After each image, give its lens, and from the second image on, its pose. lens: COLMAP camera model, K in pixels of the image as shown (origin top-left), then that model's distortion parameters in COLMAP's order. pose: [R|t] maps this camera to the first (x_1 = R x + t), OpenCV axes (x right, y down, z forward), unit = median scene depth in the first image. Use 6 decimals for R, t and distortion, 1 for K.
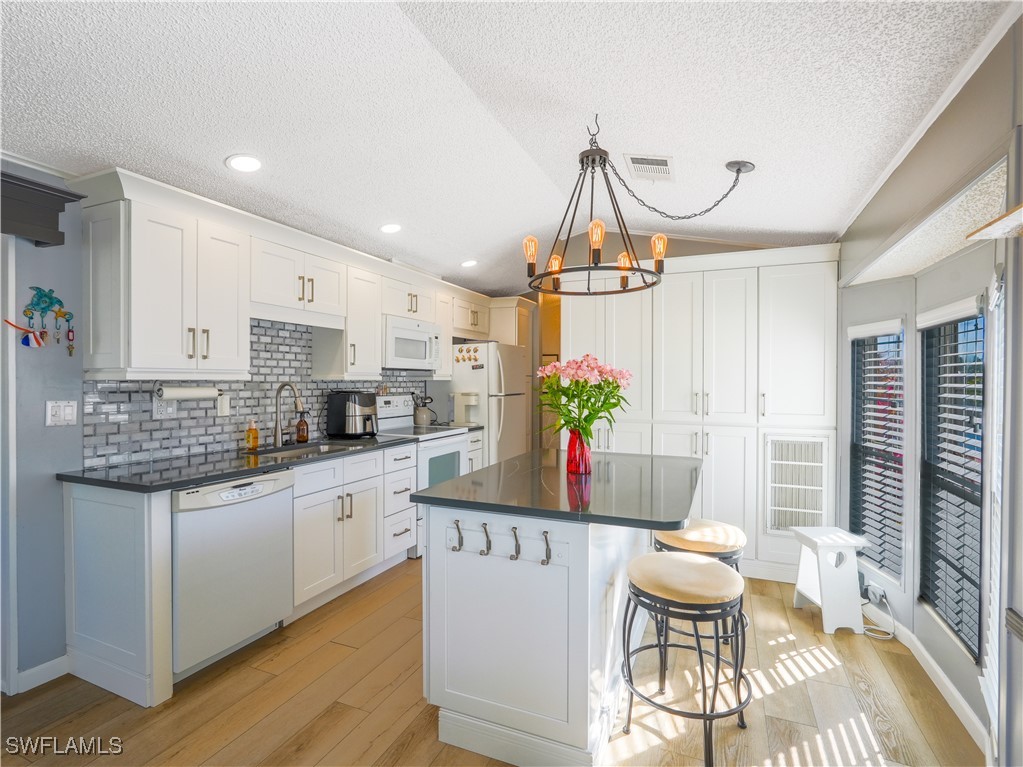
lens RADIAL K [[502.3, 0, 511.5], [0, 502.3, 383.5], [0, 0, 1]] dist [-0.017080, 0.007717]
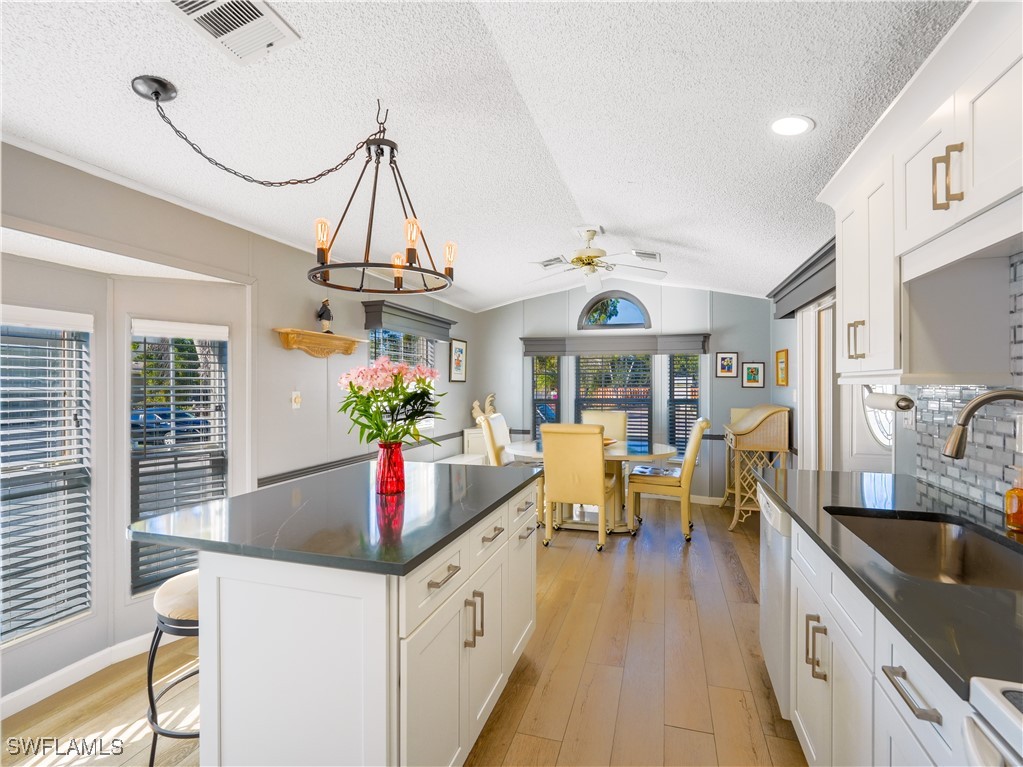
lens RADIAL K [[502.3, 0, 511.5], [0, 502.3, 383.5], [0, 0, 1]] dist [-0.017080, 0.007717]
pose [[-0.994419, -0.004487, -0.105404, 0.013819], [-0.005476, 0.999944, 0.009099, -0.009713], [0.105357, 0.009625, -0.994388, 1.262945]]
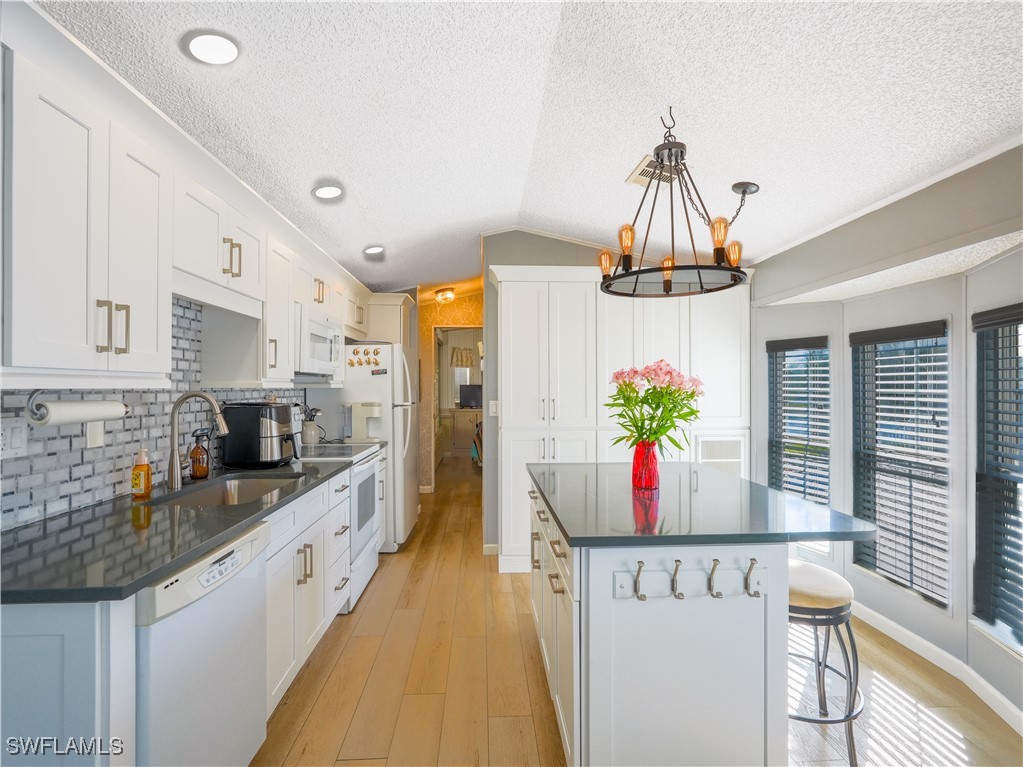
lens RADIAL K [[502.3, 0, 511.5], [0, 502.3, 383.5], [0, 0, 1]] dist [-0.017080, 0.007717]
pose [[0.896060, 0.000368, 0.443932, -0.335581], [0.005712, 0.999907, -0.012358, -0.002680], [-0.443896, 0.013609, 0.895975, 0.189059]]
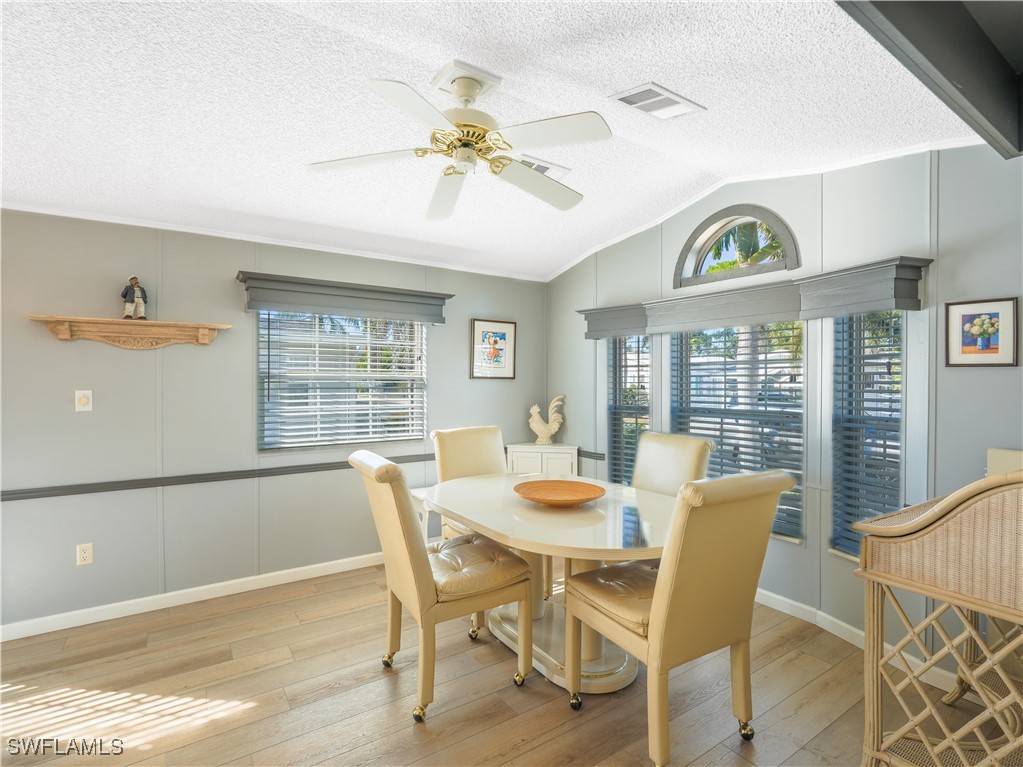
lens RADIAL K [[502.3, 0, 511.5], [0, 502.3, 383.5], [0, 0, 1]] dist [-0.017080, 0.007717]
pose [[-0.837068, -0.009416, 0.547018, -0.690904], [0.000322, 0.999843, 0.017704, -0.008809], [-0.547099, 0.014996, -0.836934, 0.560735]]
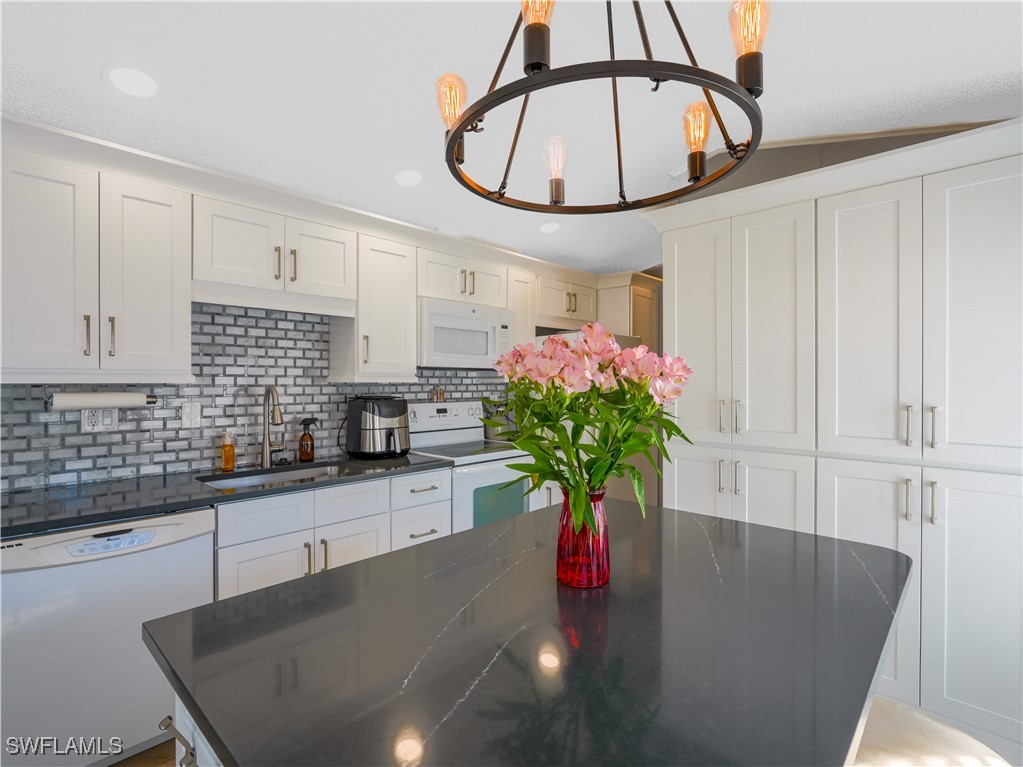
lens RADIAL K [[502.3, 0, 511.5], [0, 502.3, 383.5], [0, 0, 1]] dist [-0.017080, 0.007717]
pose [[0.940229, -0.001910, -0.340537, 0.155954], [0.000691, 0.999993, -0.003703, -0.002700], [0.340542, 0.003246, 0.940224, 0.363441]]
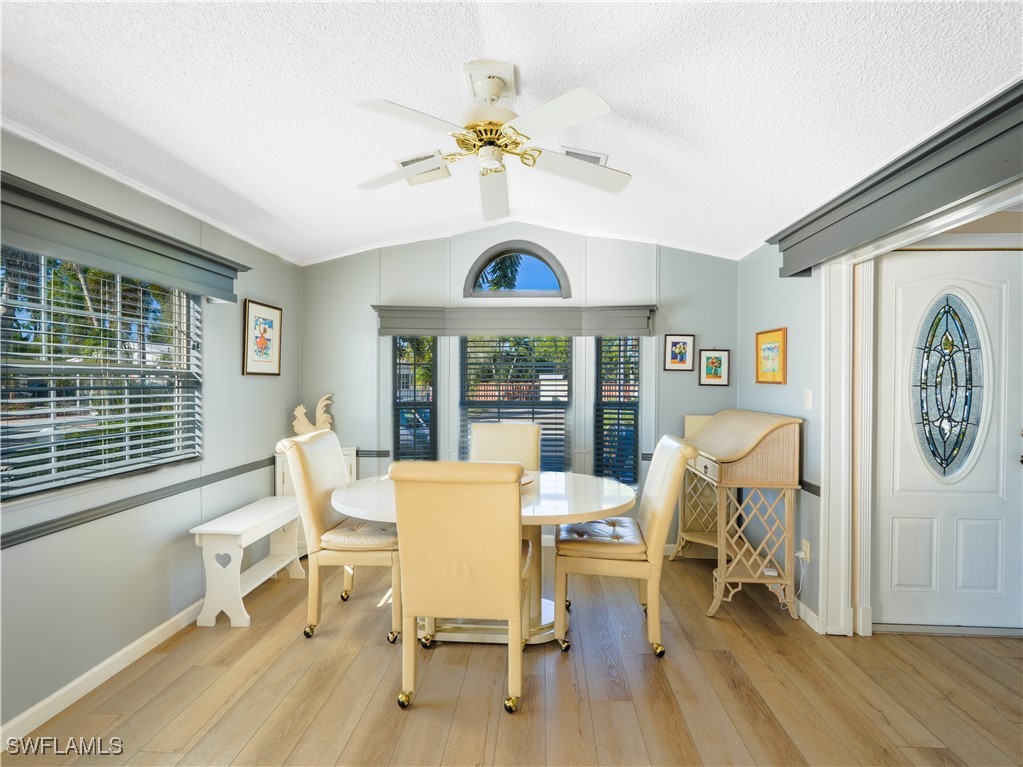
lens RADIAL K [[502.3, 0, 511.5], [0, 502.3, 383.5], [0, 0, 1]] dist [-0.017080, 0.007717]
pose [[-0.941624, -0.005031, -0.336629, -0.116733], [-0.011780, 0.999768, 0.018011, -0.005933], [0.336460, 0.020925, -0.941465, 0.666041]]
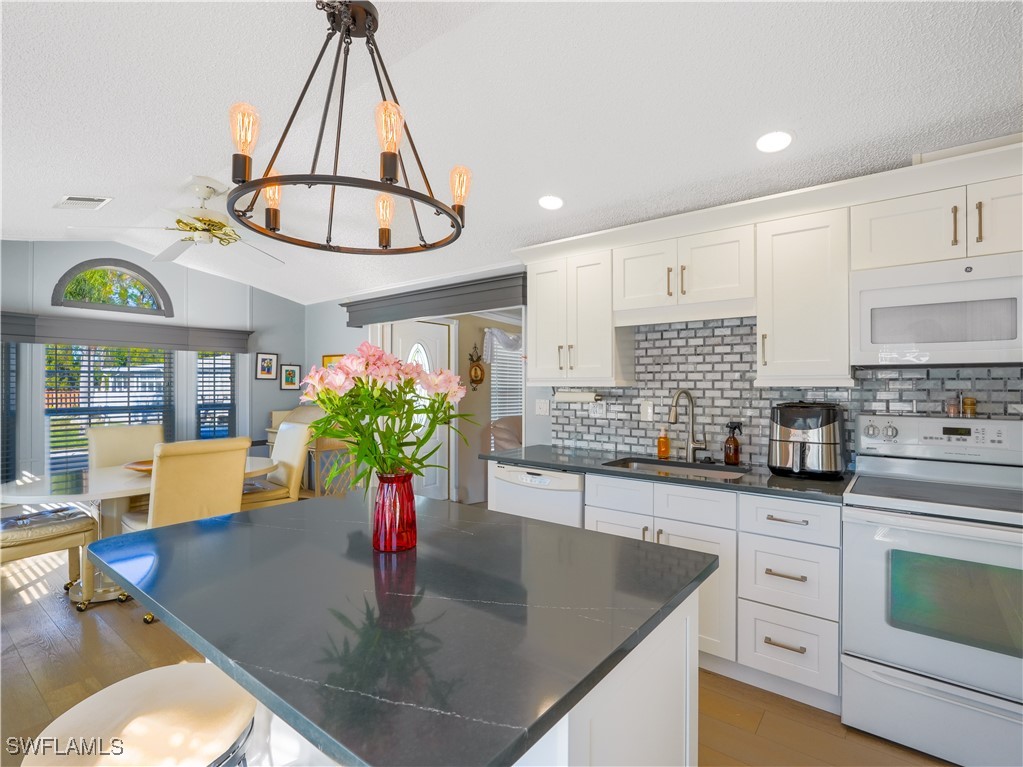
lens RADIAL K [[502.3, 0, 511.5], [0, 502.3, 383.5], [0, 0, 1]] dist [-0.017080, 0.007717]
pose [[-0.257192, -0.007210, -0.966334, 0.442865], [-0.008780, 0.999948, -0.005124, -0.004861], [0.966321, 0.007167, -0.257242, 0.860121]]
